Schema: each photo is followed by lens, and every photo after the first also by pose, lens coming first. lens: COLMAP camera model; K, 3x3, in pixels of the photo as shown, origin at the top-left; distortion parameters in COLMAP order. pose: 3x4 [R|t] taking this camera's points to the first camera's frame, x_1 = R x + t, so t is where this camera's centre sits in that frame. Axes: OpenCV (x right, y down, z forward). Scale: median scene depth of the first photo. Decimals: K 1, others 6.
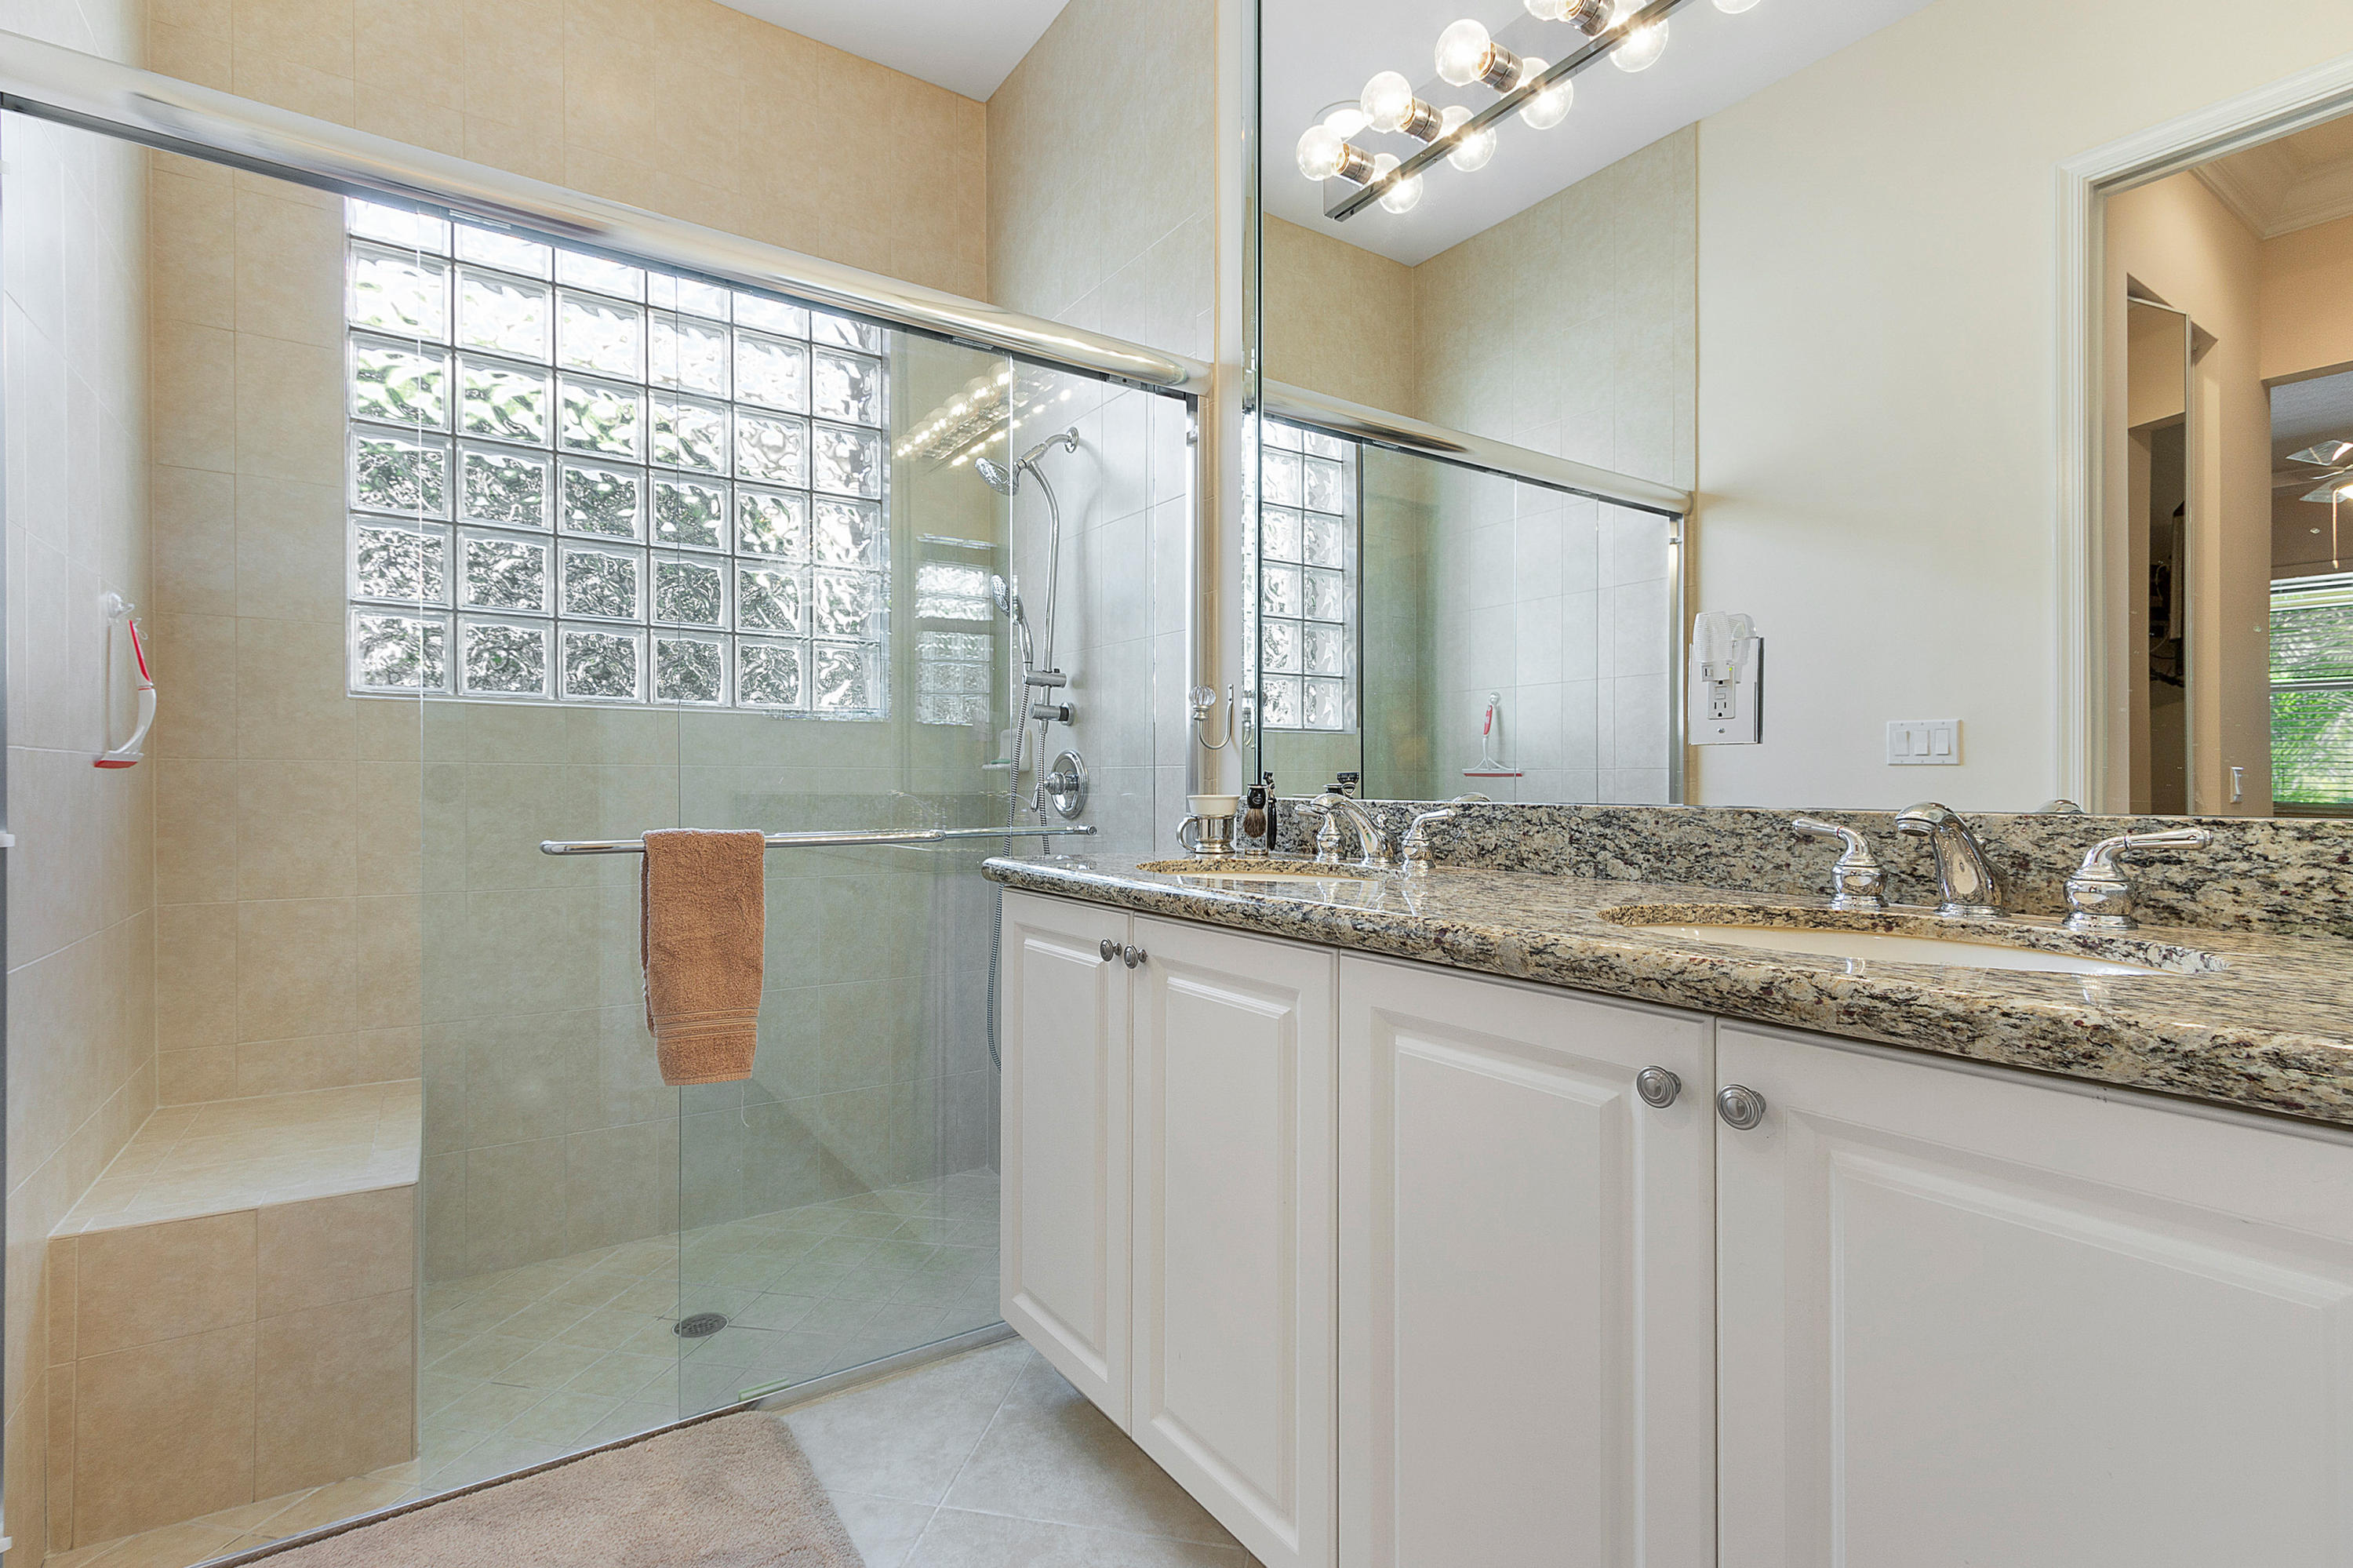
lens RADIAL K [[1091.1, 0, 1173.5], [0, 1091.1, 786.8], [0, 0, 1]] dist [0.007953, -0.000531]
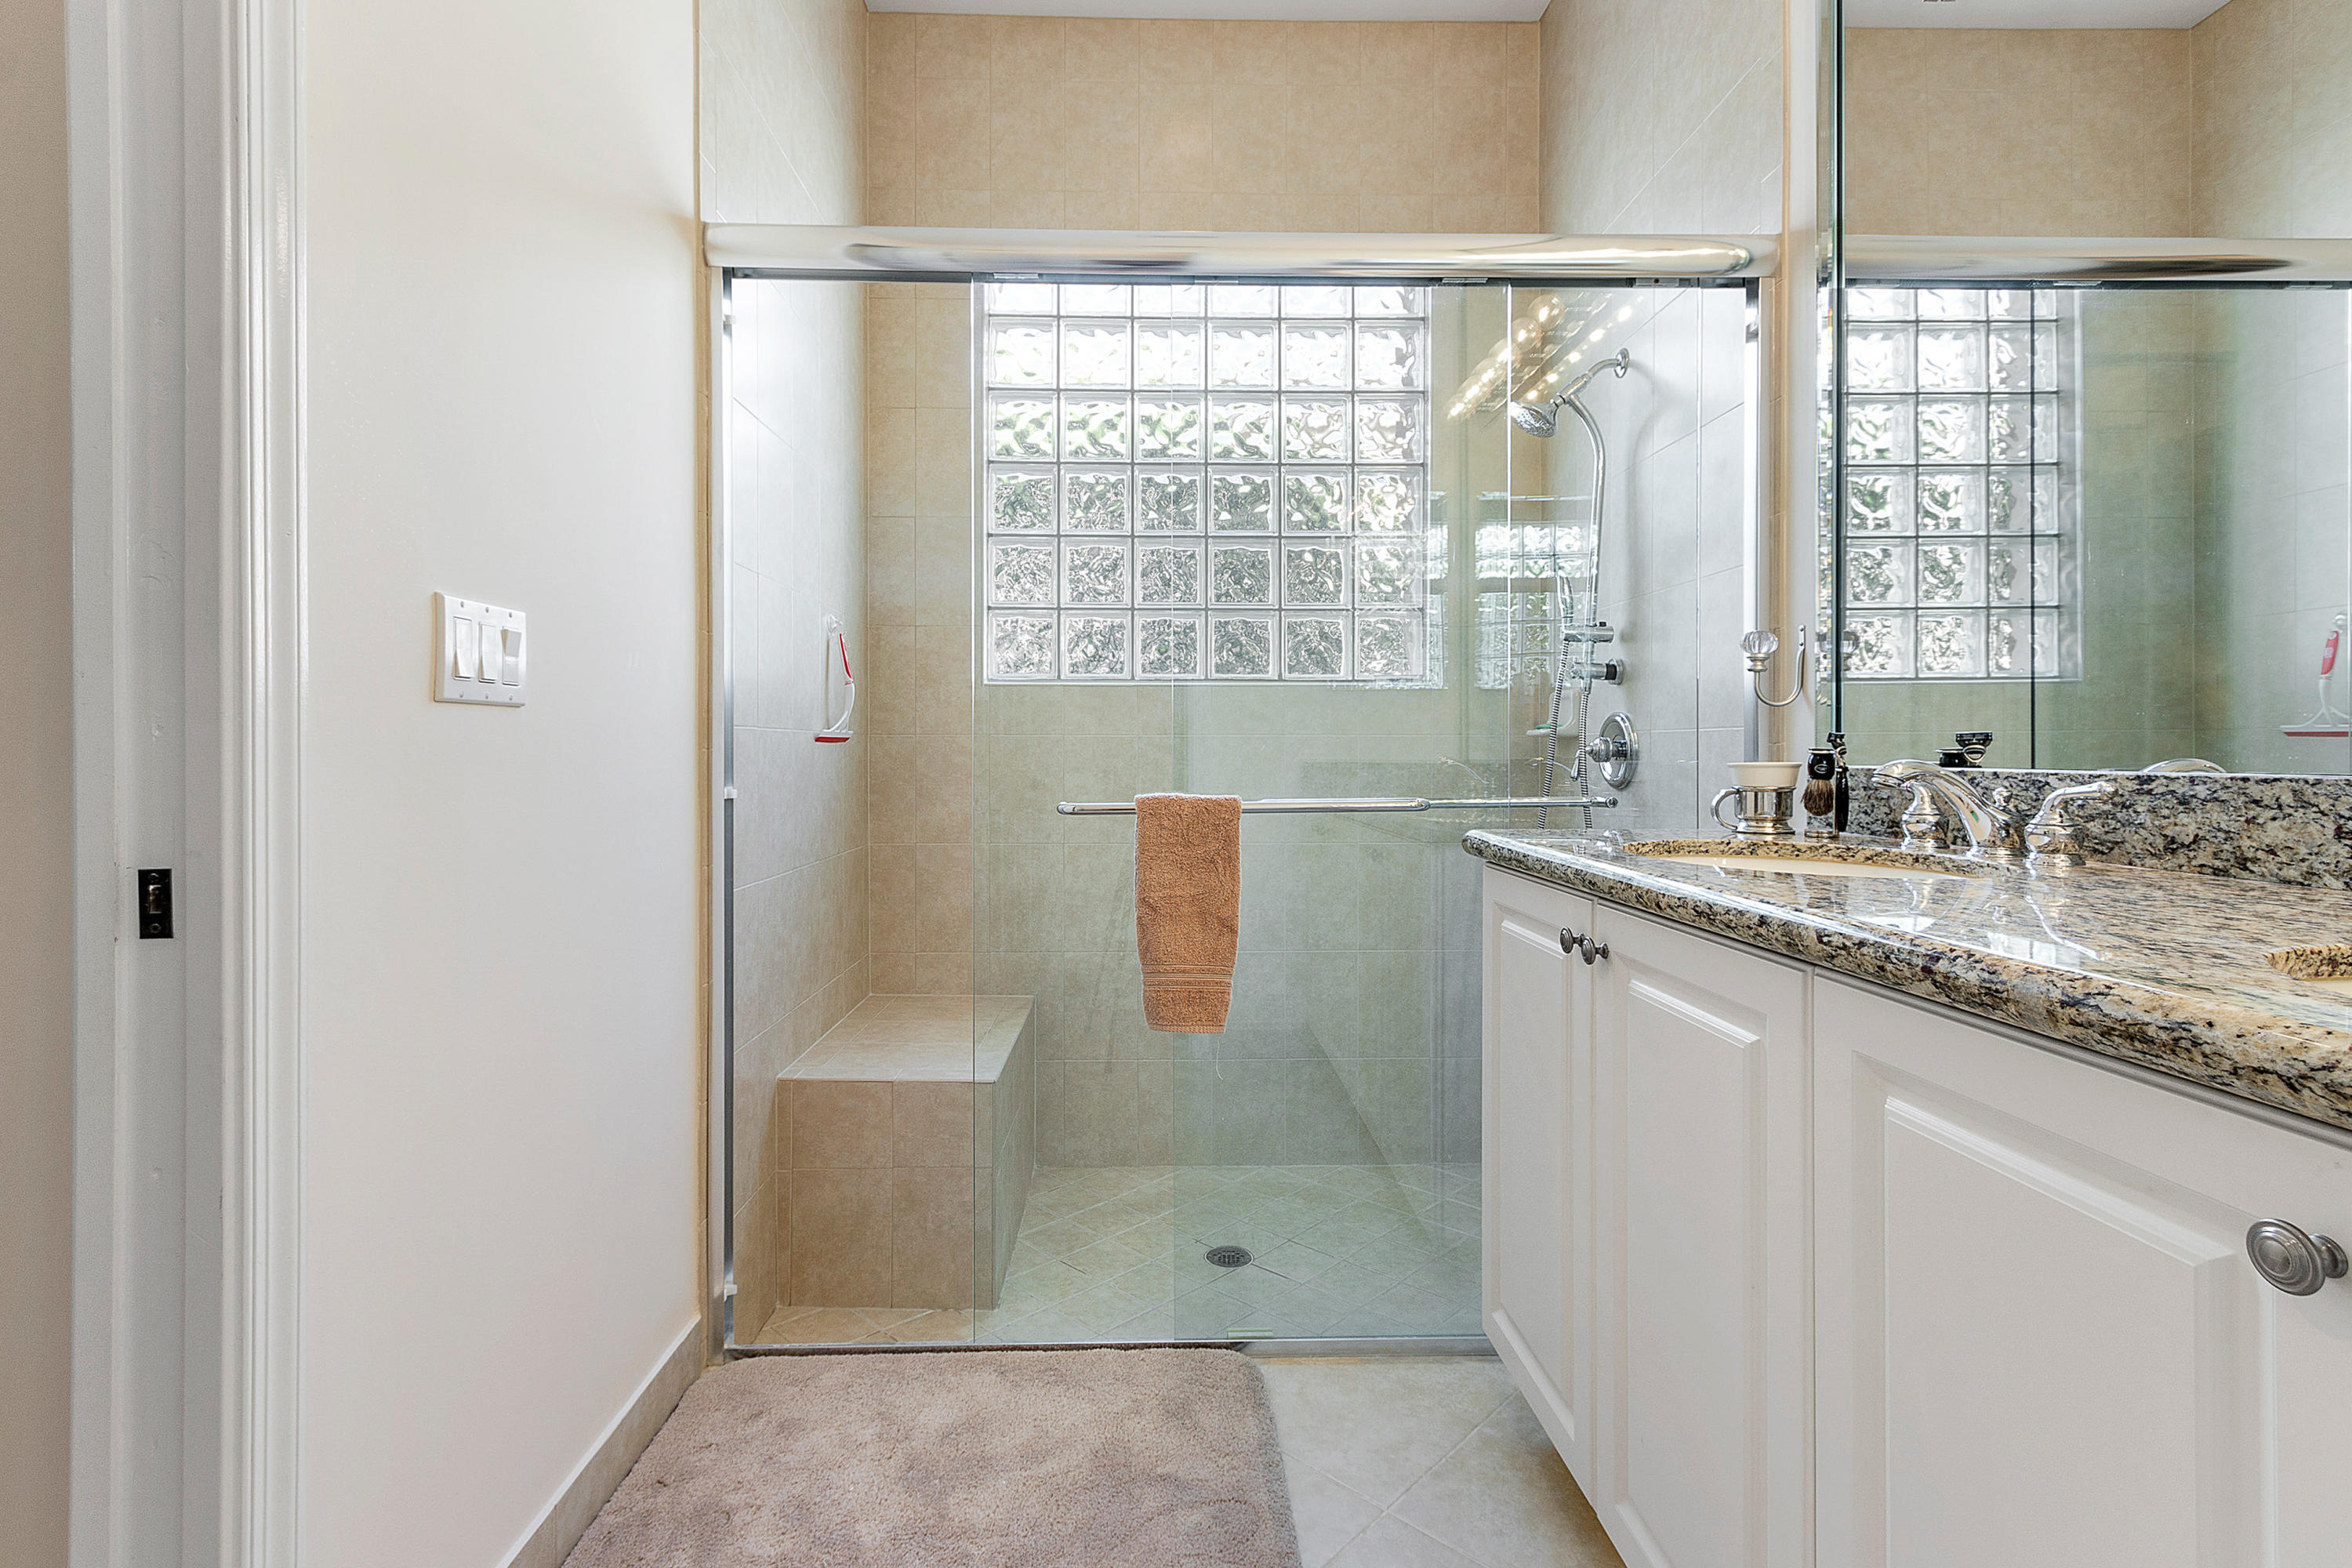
lens RADIAL K [[1090.6, 0, 1162.8], [0, 1090.6, 753.6], [0, 0, 1]] dist [0.007953, -0.000531]
pose [[0.841086, -0.004323, -0.540884, 0.092821], [0.003770, 0.999991, -0.002131, 0.000994], [0.540888, -0.000247, 0.841094, 0.063645]]
